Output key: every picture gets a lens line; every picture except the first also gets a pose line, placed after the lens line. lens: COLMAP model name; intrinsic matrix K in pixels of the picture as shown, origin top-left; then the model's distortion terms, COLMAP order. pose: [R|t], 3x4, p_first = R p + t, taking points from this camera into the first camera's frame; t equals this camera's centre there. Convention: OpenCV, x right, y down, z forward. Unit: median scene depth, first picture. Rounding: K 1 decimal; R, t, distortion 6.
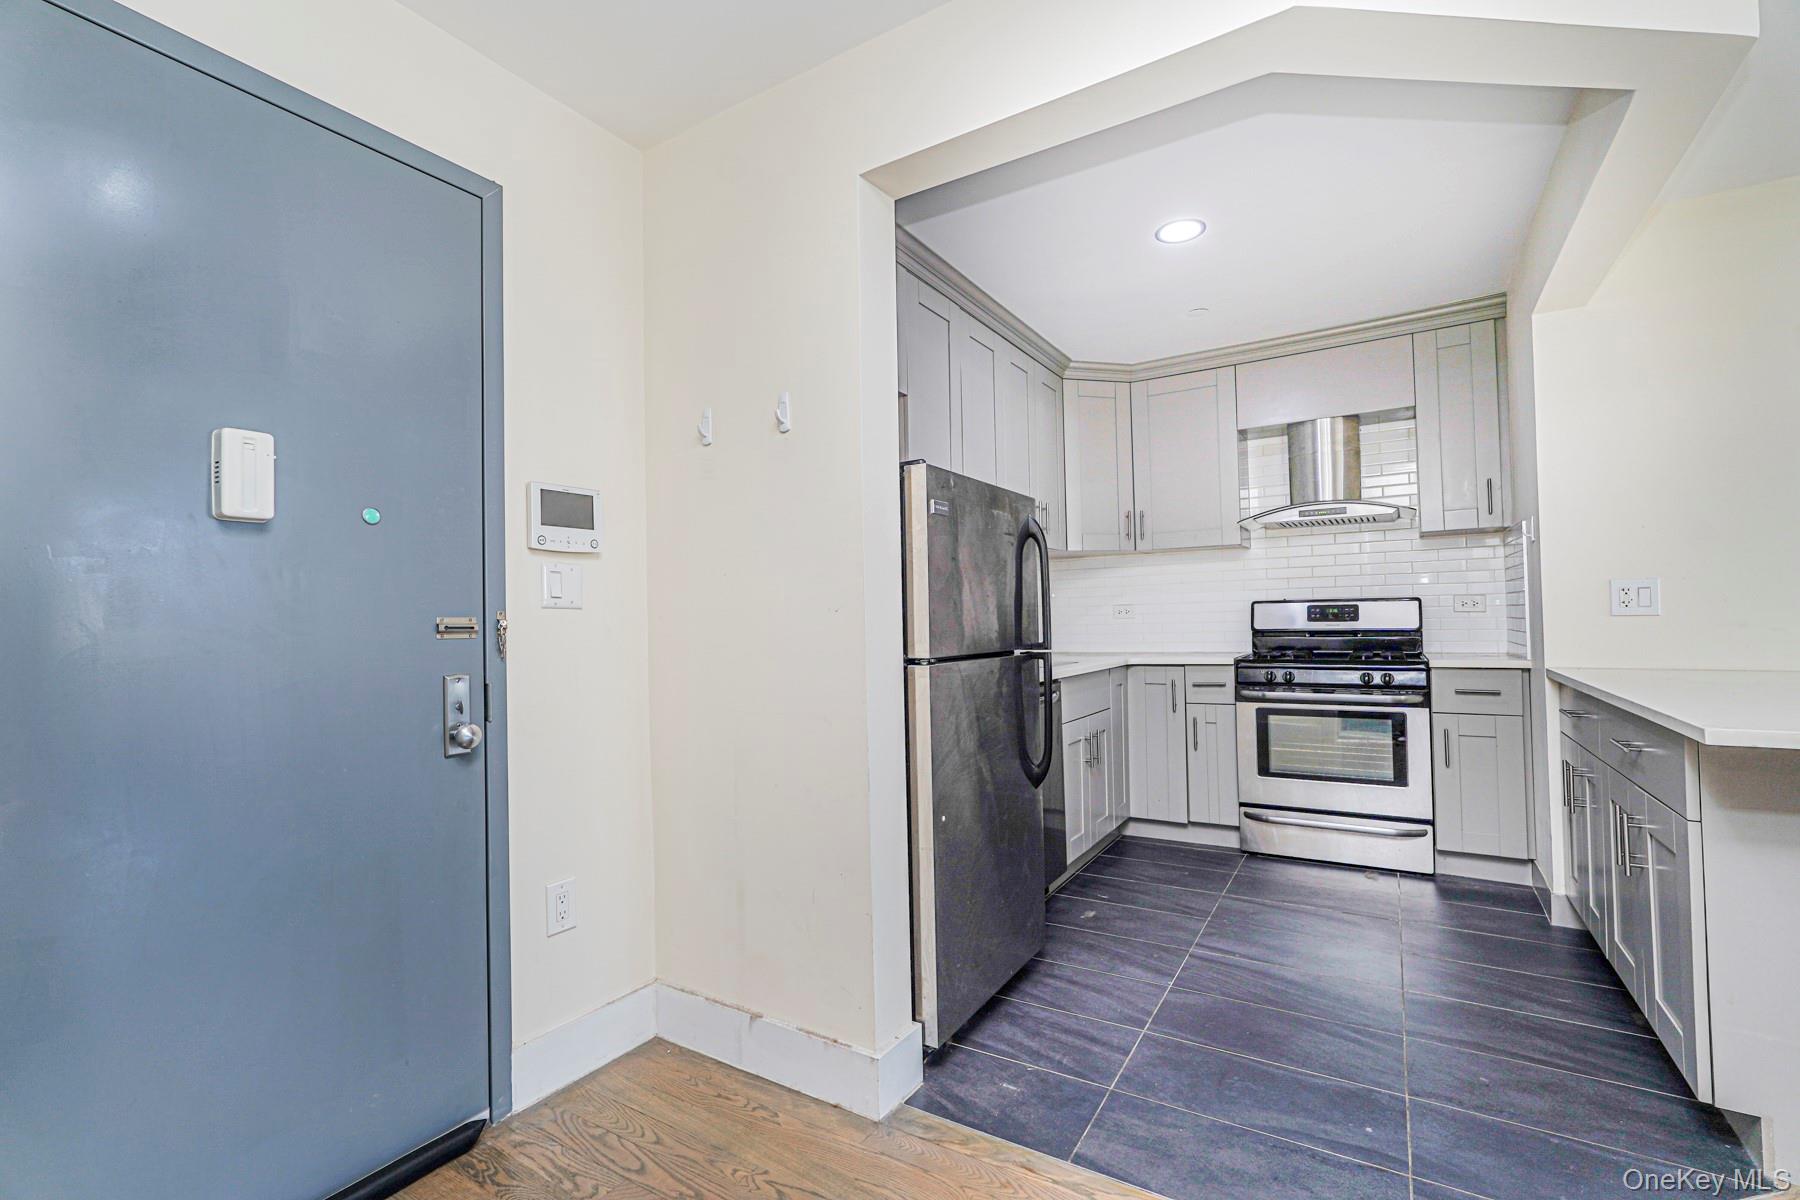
lens RADIAL K [[795.1, 0, 903.6], [0, 795.1, 601.5], [0, 0, 1]] dist [-0.013731, 0.008498]
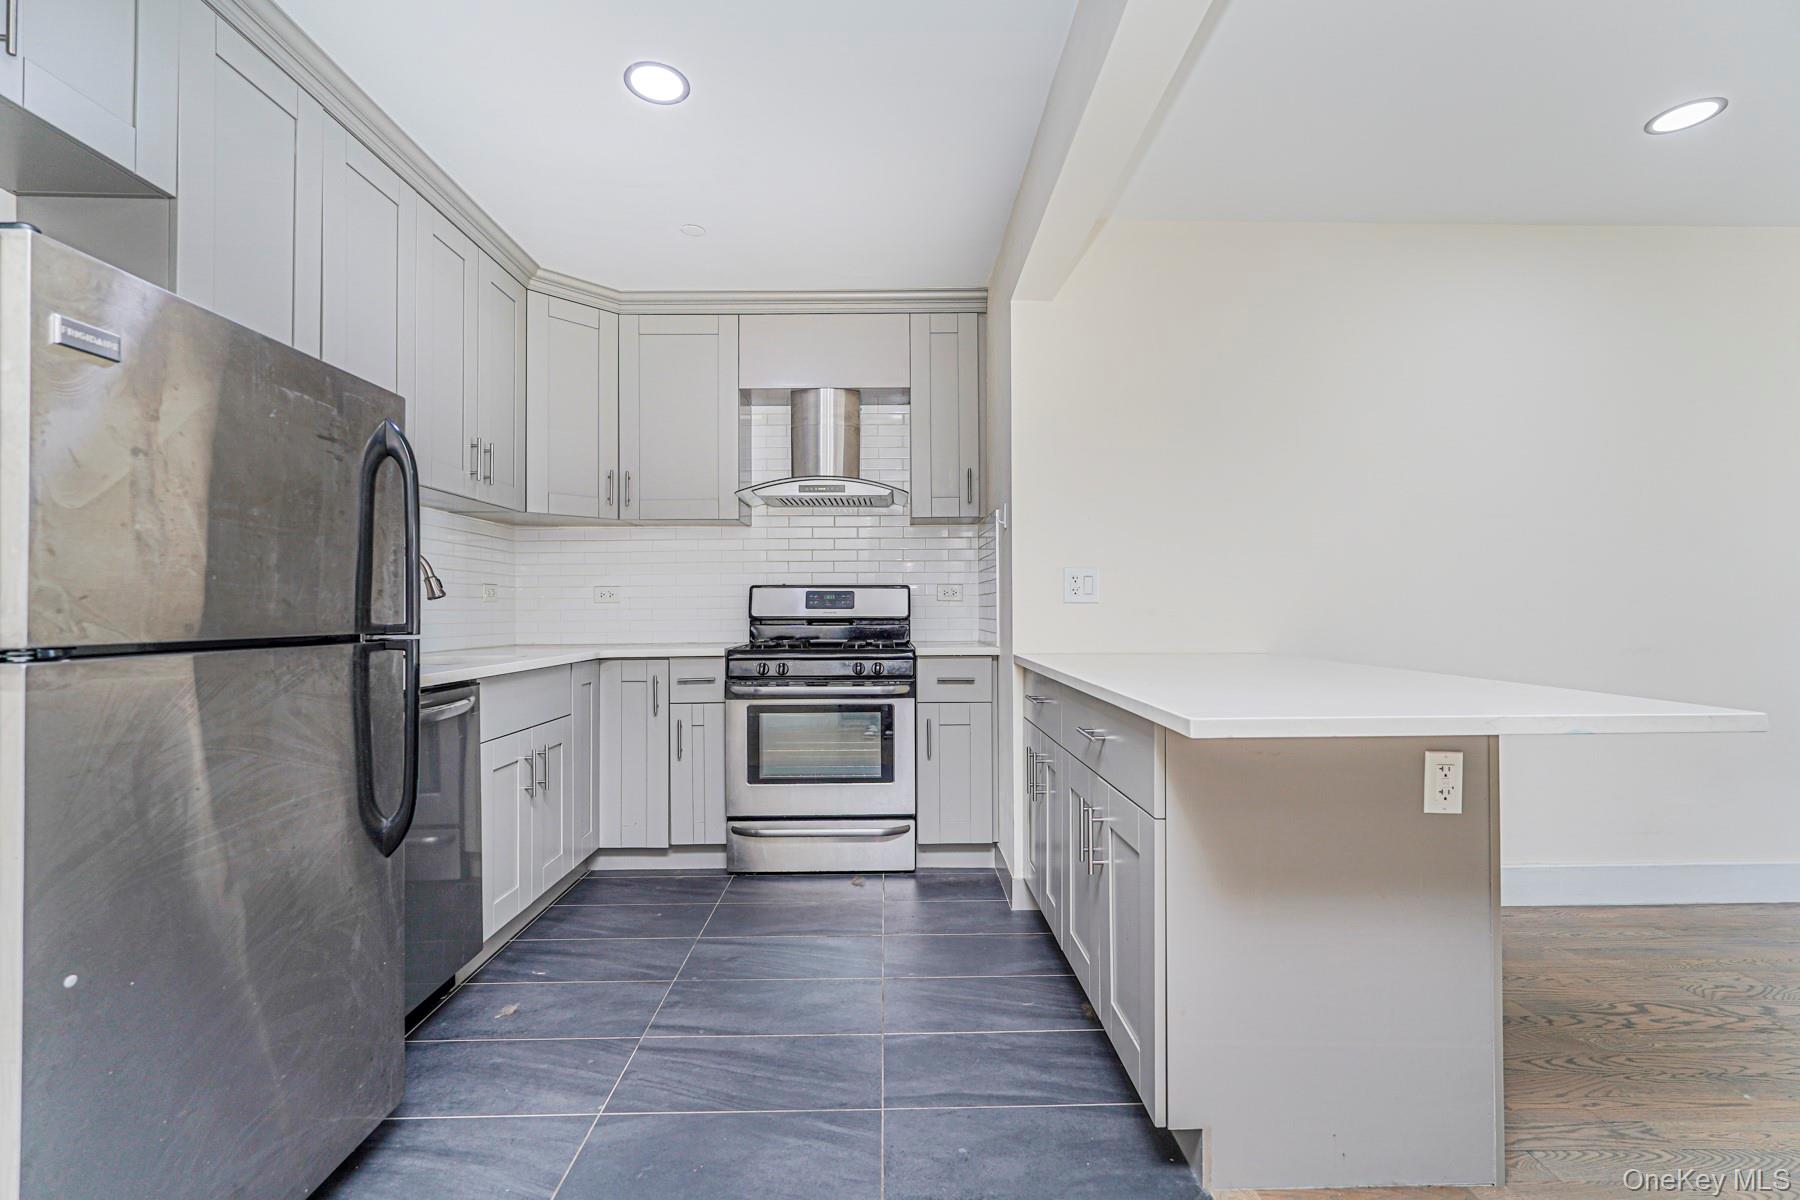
lens RADIAL K [[795.1, 0, 900.3], [0, 795.1, 601.5], [0, 0, 1]] dist [-0.013731, 0.008498]
pose [[0.841886, 0.021471, 0.539228, 0.125312], [-0.024942, 0.999689, -0.000865, 0.018478], [-0.539079, -0.012721, 0.842159, 0.196459]]
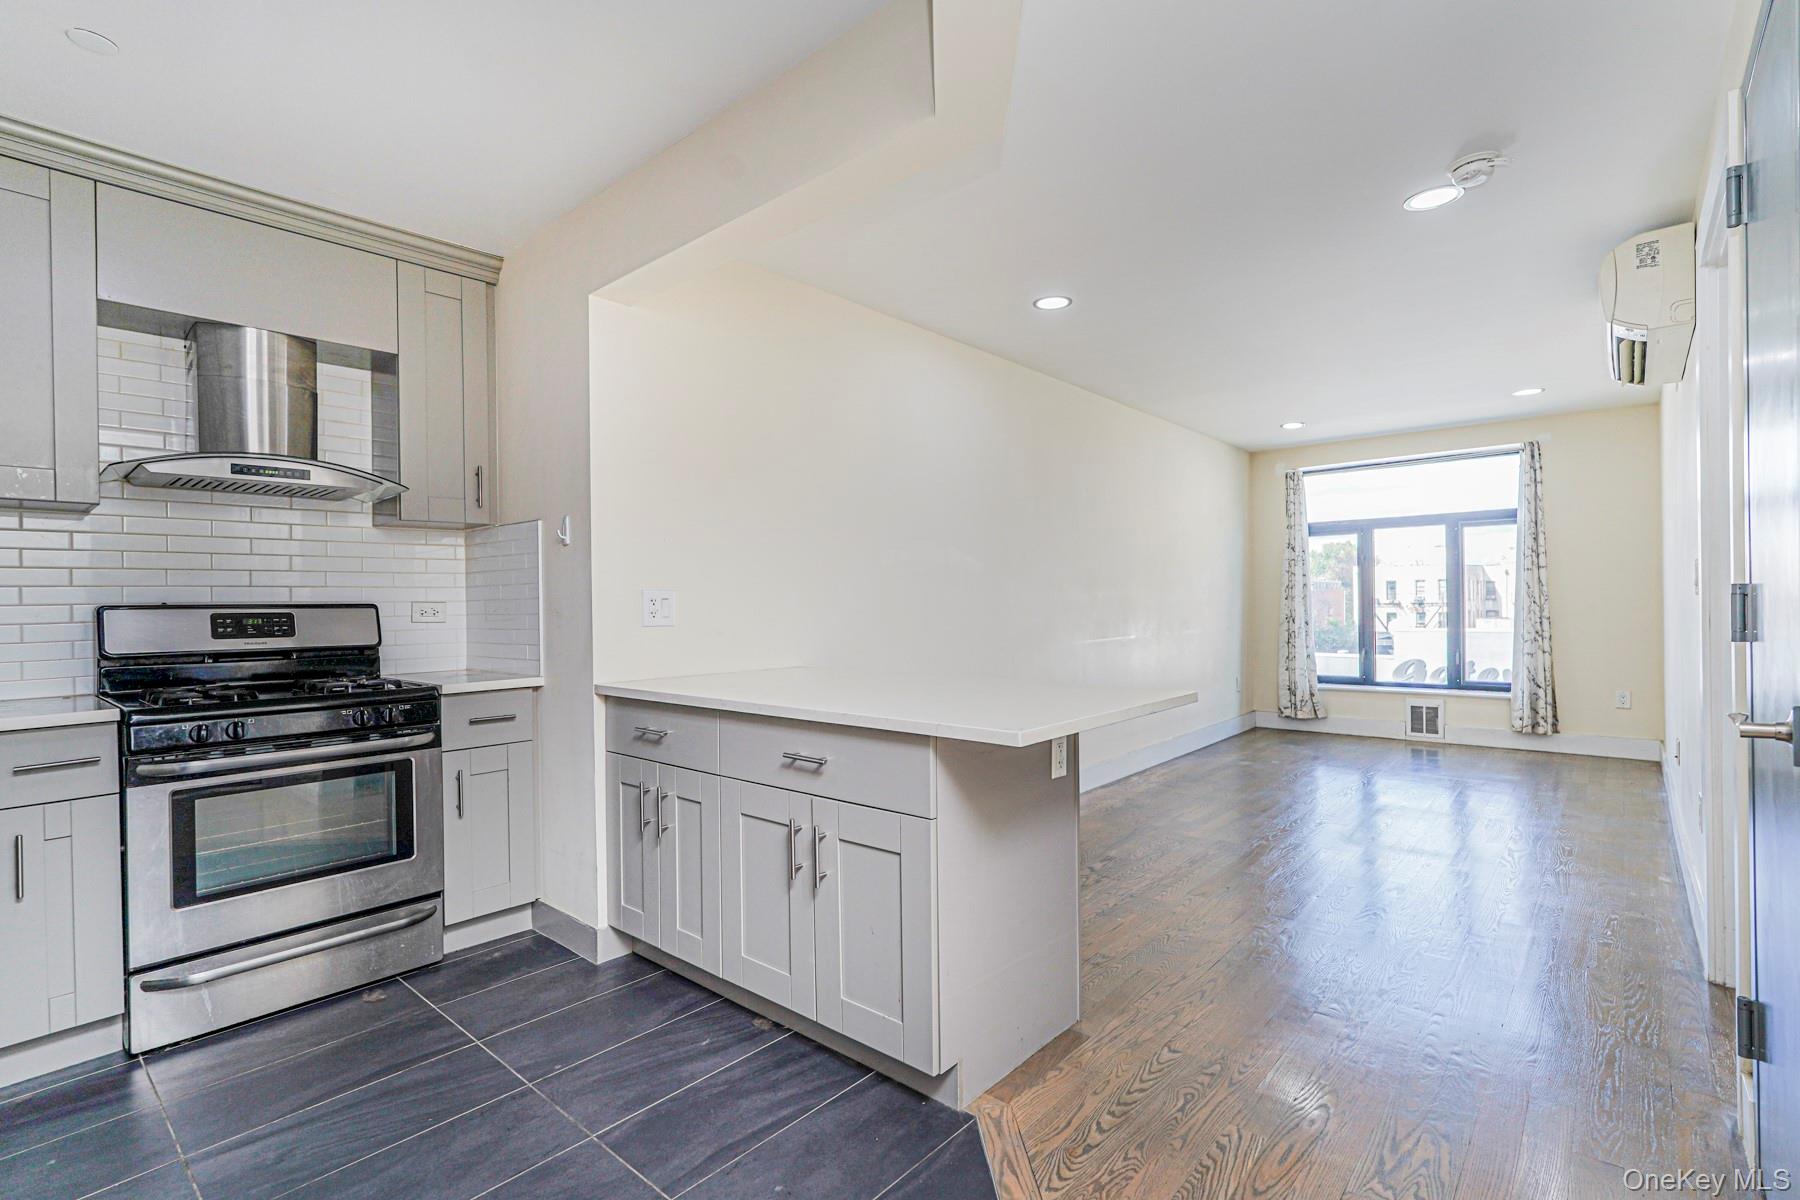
lens RADIAL K [[840.5, 0, 891.9], [0, 840.5, 602.3], [0, 0, 1]] dist [-0.008432, 0.007276]
pose [[0.176605, 0.016472, 0.984144, -0.071468], [-0.012278, 0.999819, -0.014531, -0.001095], [-0.984205, -0.009517, 0.176776, 0.416823]]
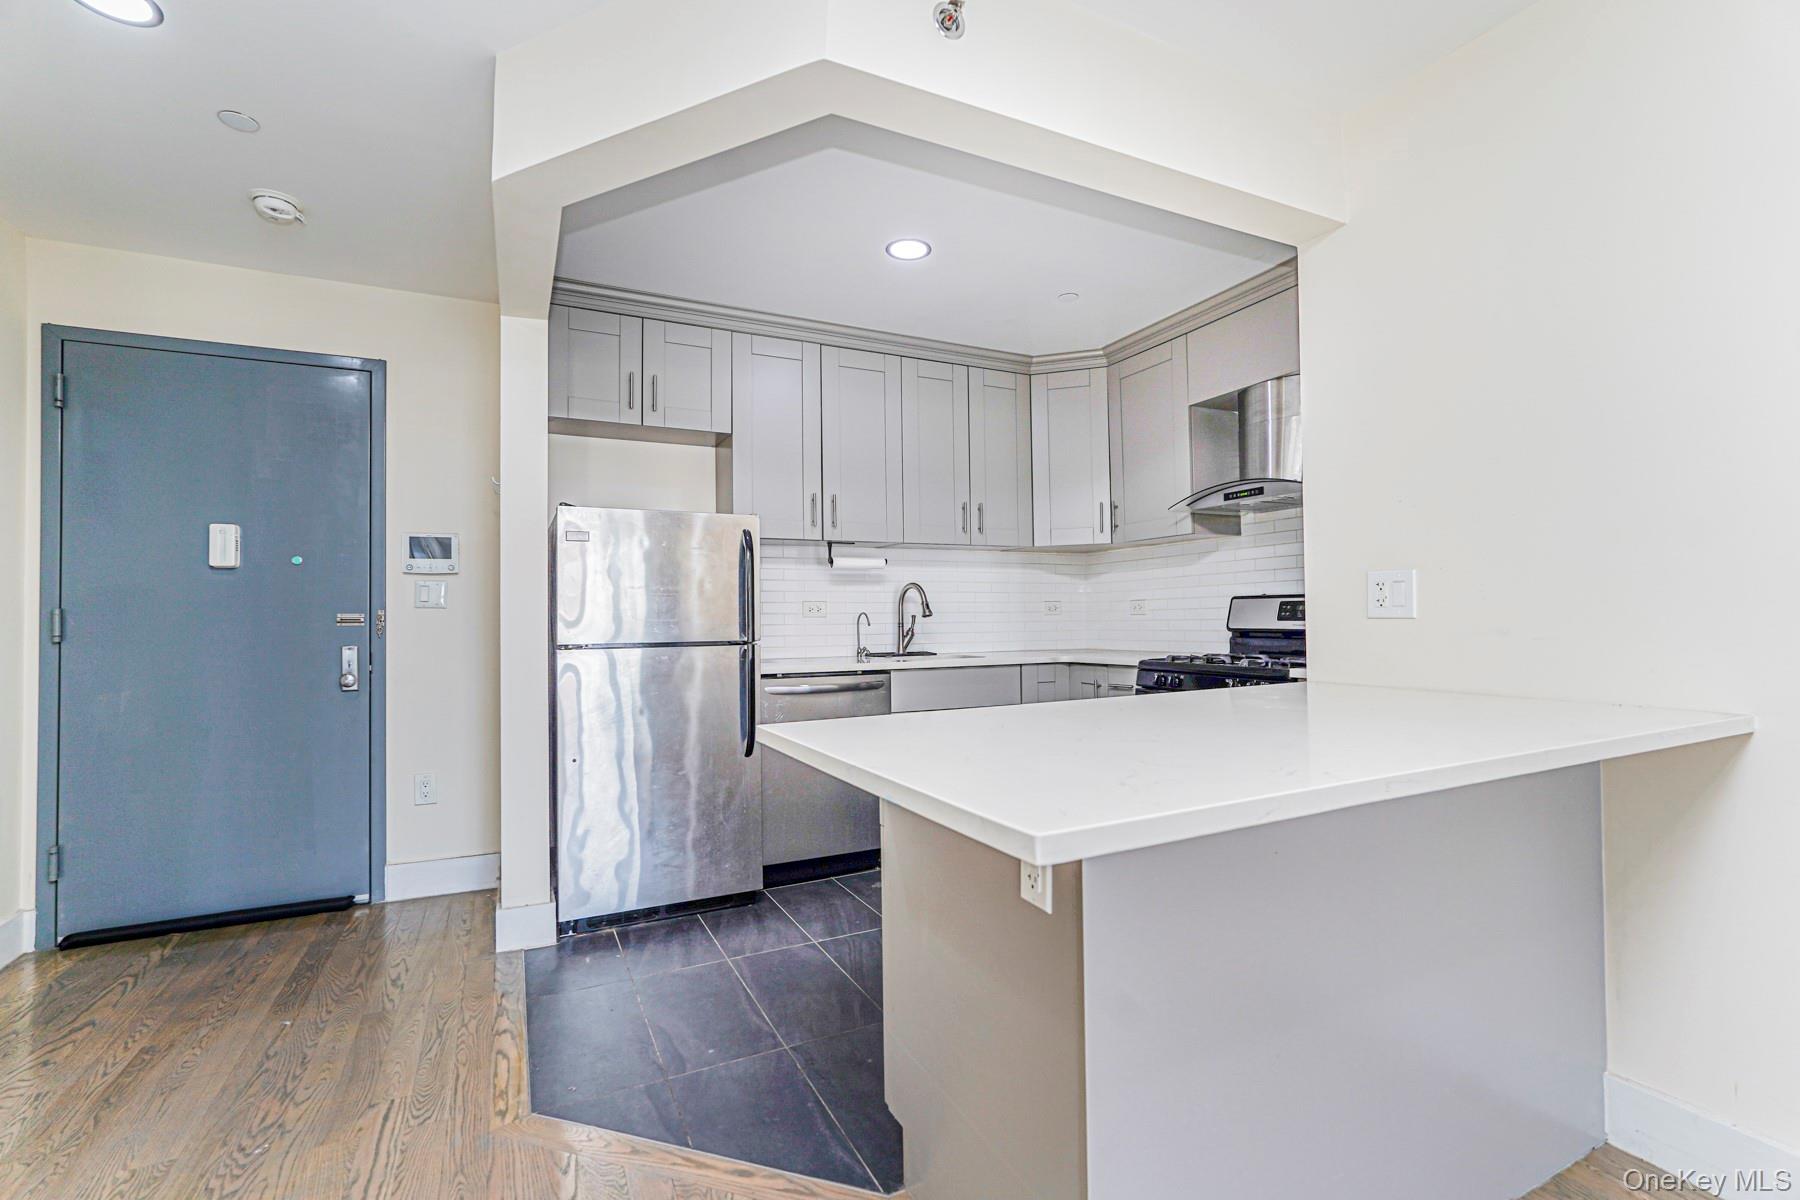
lens RADIAL K [[795.1, 0, 897.8], [0, 795.1, 600.2], [0, 0, 1]] dist [-0.013731, 0.008498]
pose [[0.846813, -0.002525, -0.531885, 0.753849], [0.007992, 0.999936, 0.007976, -0.007872], [0.531831, -0.011005, 0.846779, 0.078774]]
